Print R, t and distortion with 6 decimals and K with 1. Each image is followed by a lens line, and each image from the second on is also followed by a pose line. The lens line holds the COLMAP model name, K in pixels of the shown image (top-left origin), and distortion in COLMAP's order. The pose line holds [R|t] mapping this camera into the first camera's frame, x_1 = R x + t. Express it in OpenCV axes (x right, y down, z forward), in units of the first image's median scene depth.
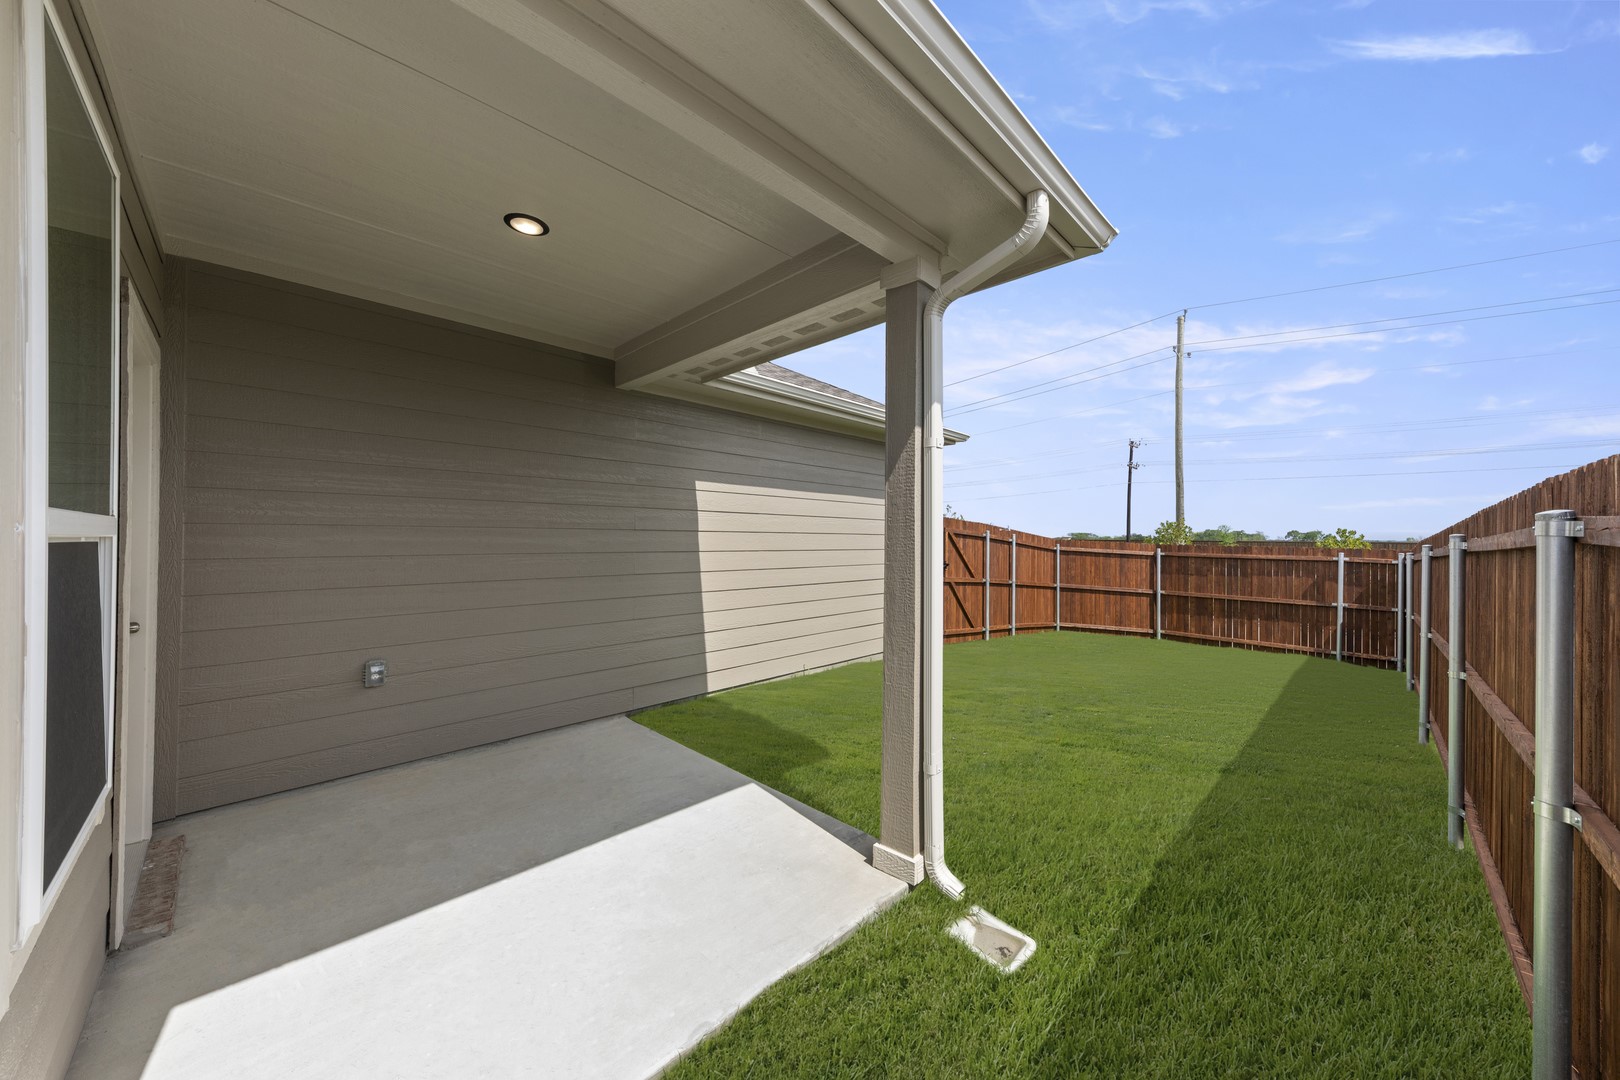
lens RADIAL K [[560.8, 0, 808.2], [0, 560.8, 551.1], [0, 0, 1]] dist [-0.007474, 0.000192]
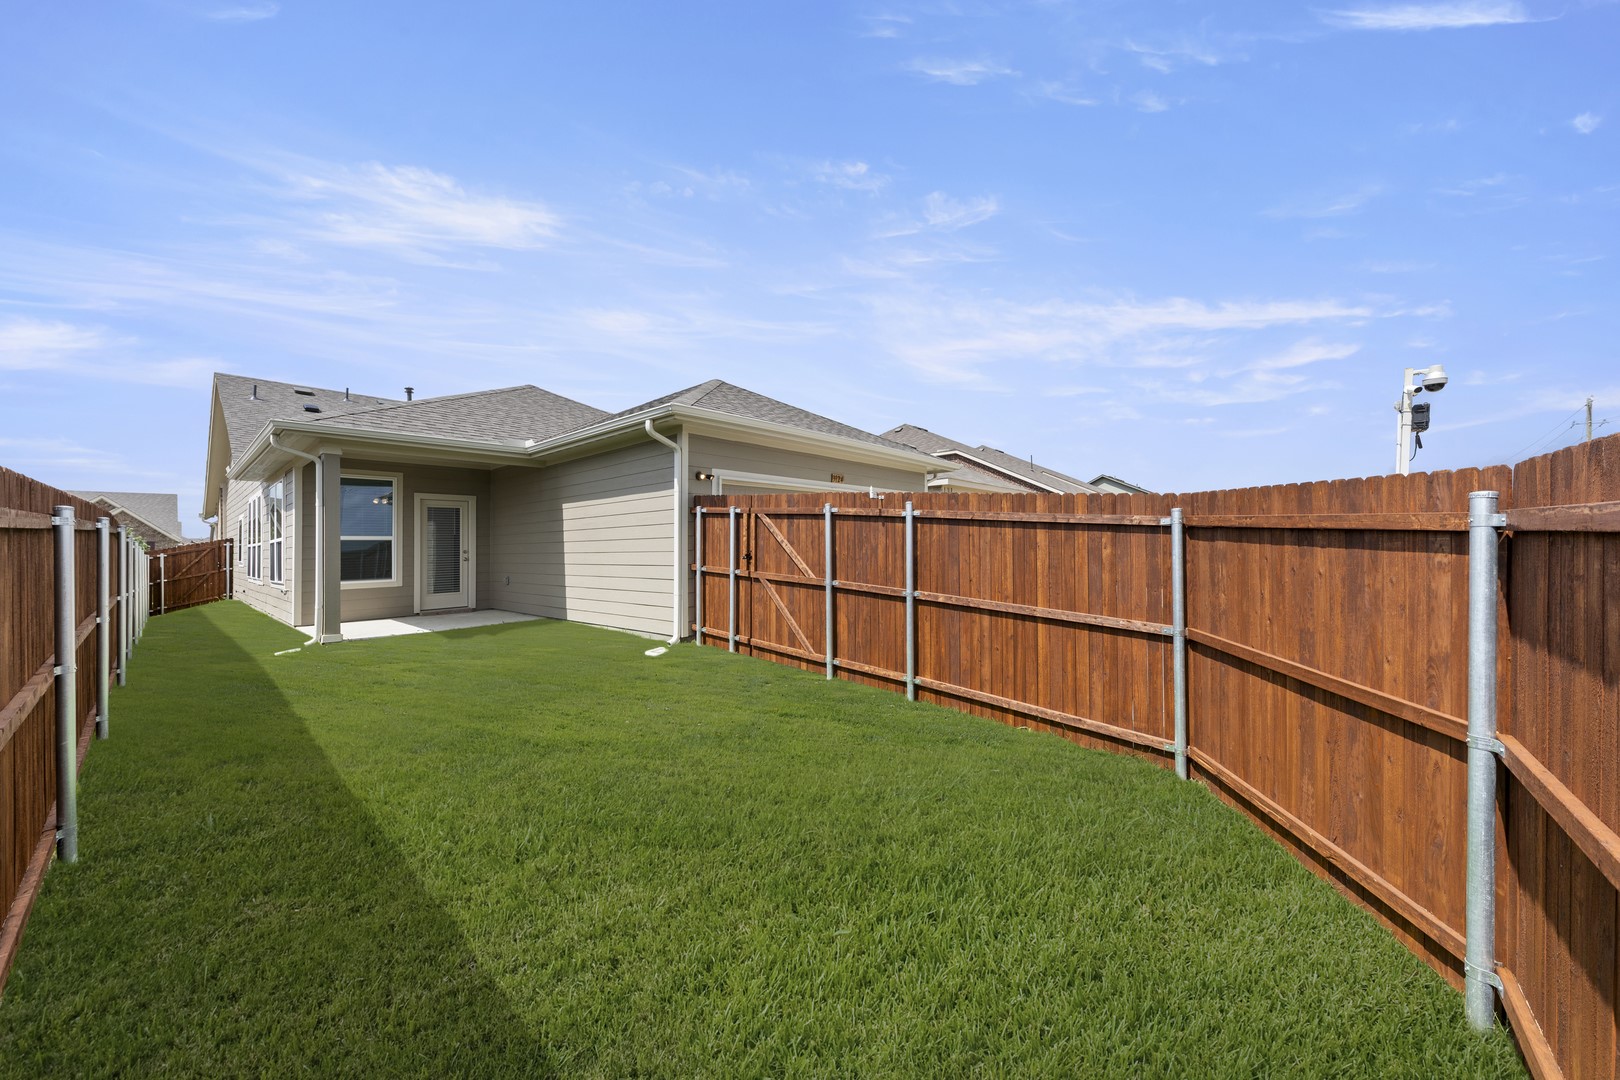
lens RADIAL K [[563.8, 0, 810.0], [0, 563.8, 540.0], [0, 0, 1]] dist [-0.007584, -0.000083]
pose [[0.999955, -0.008321, -0.004559, 0.517221], [0.008352, 0.999941, 0.006948, 0.042608], [0.004501, -0.006986, 0.999965, 0.043556]]
